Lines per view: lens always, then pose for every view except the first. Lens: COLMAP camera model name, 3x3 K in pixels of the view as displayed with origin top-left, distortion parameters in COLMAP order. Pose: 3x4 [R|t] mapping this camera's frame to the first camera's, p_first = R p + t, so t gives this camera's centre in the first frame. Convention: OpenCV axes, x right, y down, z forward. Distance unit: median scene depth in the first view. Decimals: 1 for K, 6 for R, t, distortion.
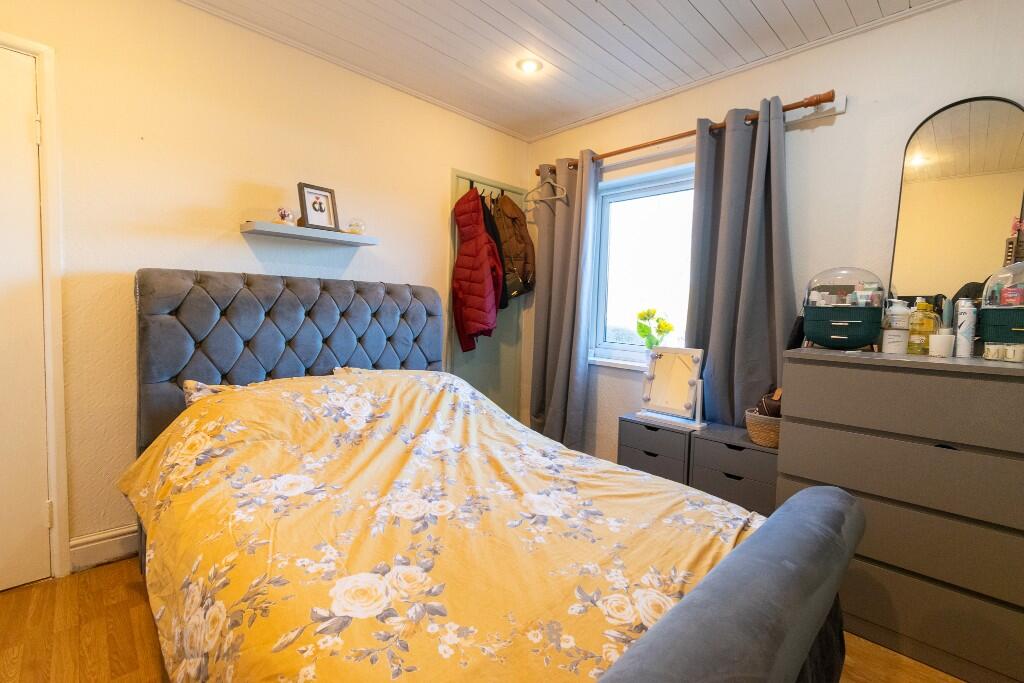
lens RADIAL K [[457.2, 0, 512.6], [0, 457.2, 336.1], [0, 0, 1]] dist [0.000868, 0.000039]
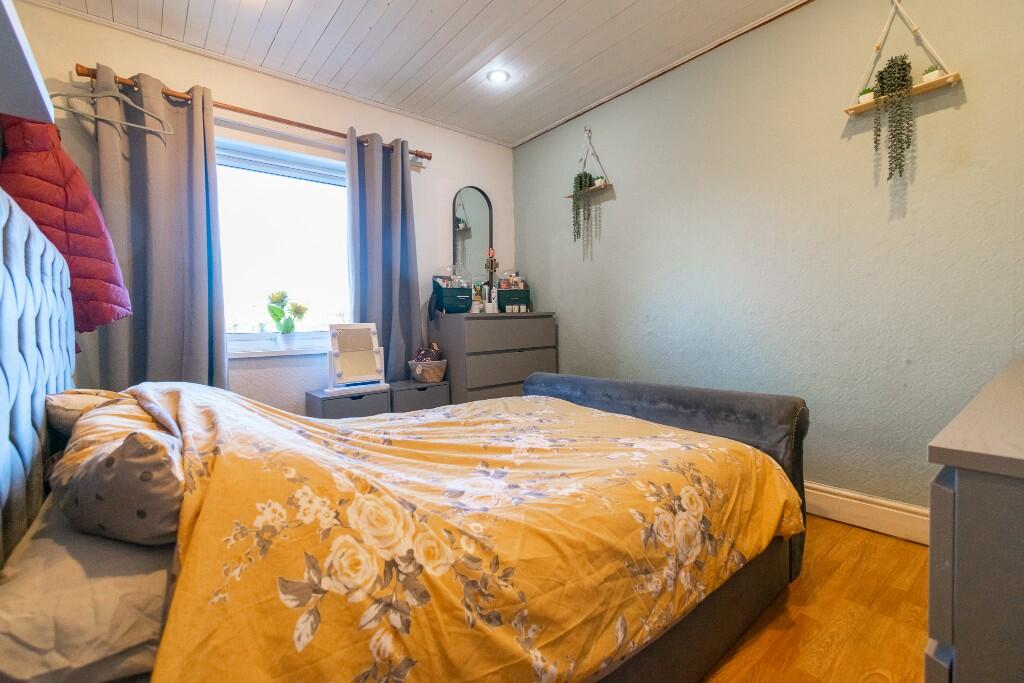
lens RADIAL K [[457.2, 0, 512.6], [0, 457.2, 336.1], [0, 0, 1]] dist [0.000868, 0.000039]
pose [[0.069298, -0.060851, 0.995738, -1.045426], [0.085304, 0.994844, 0.054859, 0.039520], [-0.993942, 0.081139, 0.074131, 0.747111]]
